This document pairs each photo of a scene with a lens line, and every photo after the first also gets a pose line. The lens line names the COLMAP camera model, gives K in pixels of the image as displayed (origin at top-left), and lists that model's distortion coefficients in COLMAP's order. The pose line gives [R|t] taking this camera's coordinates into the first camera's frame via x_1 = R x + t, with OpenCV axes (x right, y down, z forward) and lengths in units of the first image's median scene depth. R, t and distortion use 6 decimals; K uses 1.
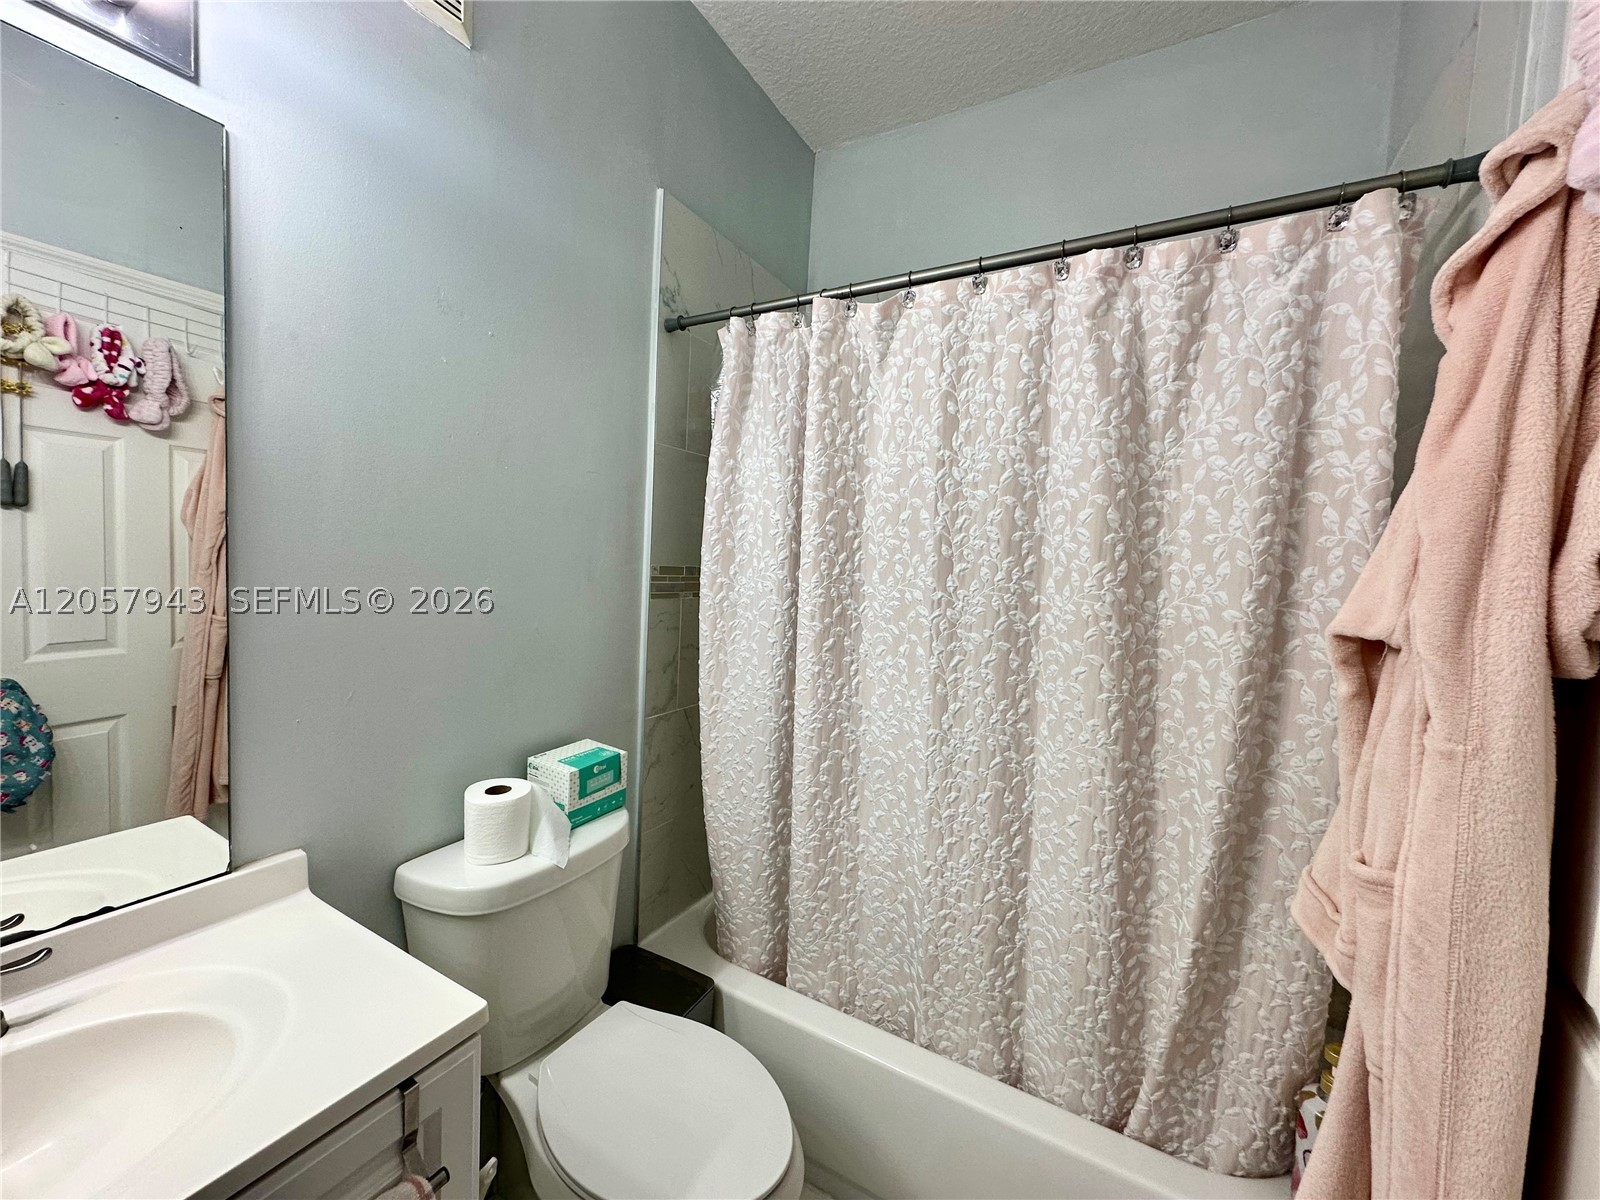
lens RADIAL K [[636.0, 0, 804.5], [0, 636.0, 601.6], [0, 0, 1]] dist [-0.003951, -0.000420]
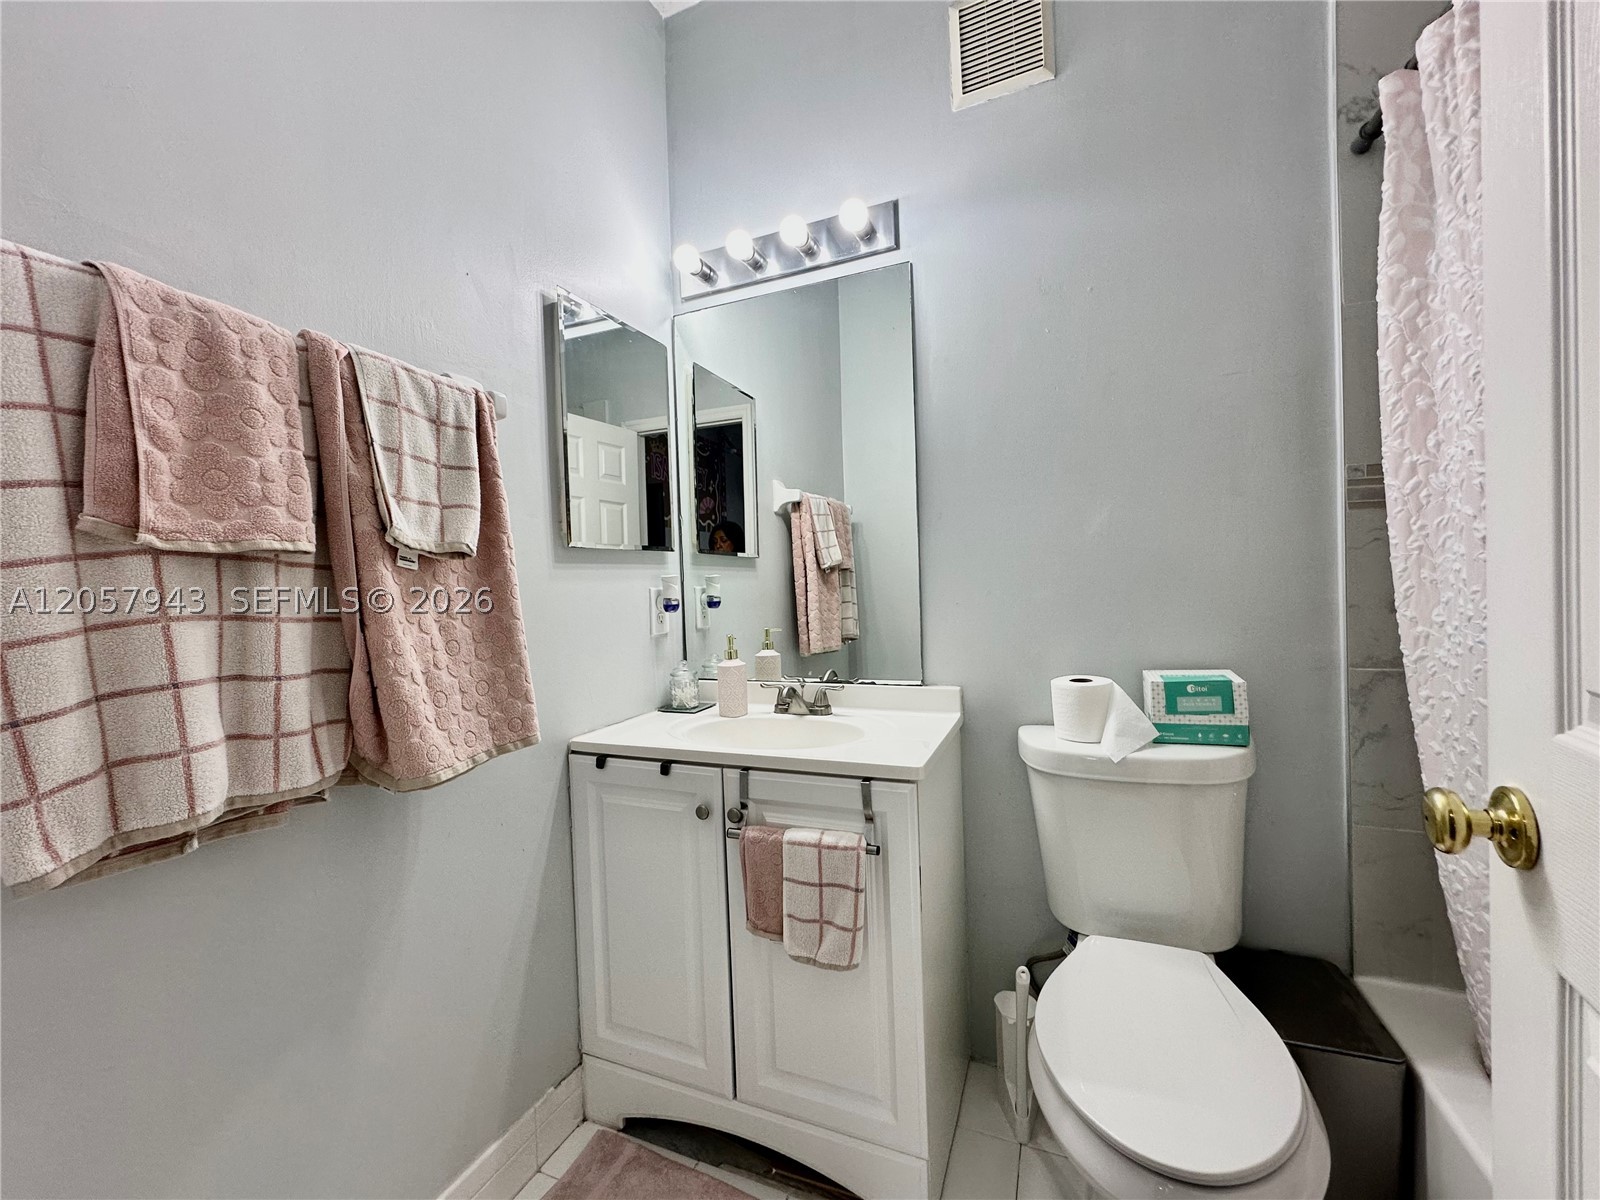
lens RADIAL K [[636.0, 0, 808.8], [0, 636.0, 603.2], [0, 0, 1]] dist [-0.003951, -0.000420]
pose [[0.117797, -0.033534, -0.992471, 0.463755], [-0.028283, 0.998911, -0.037109, 0.165213], [0.992635, 0.032441, 0.116721, 0.290320]]
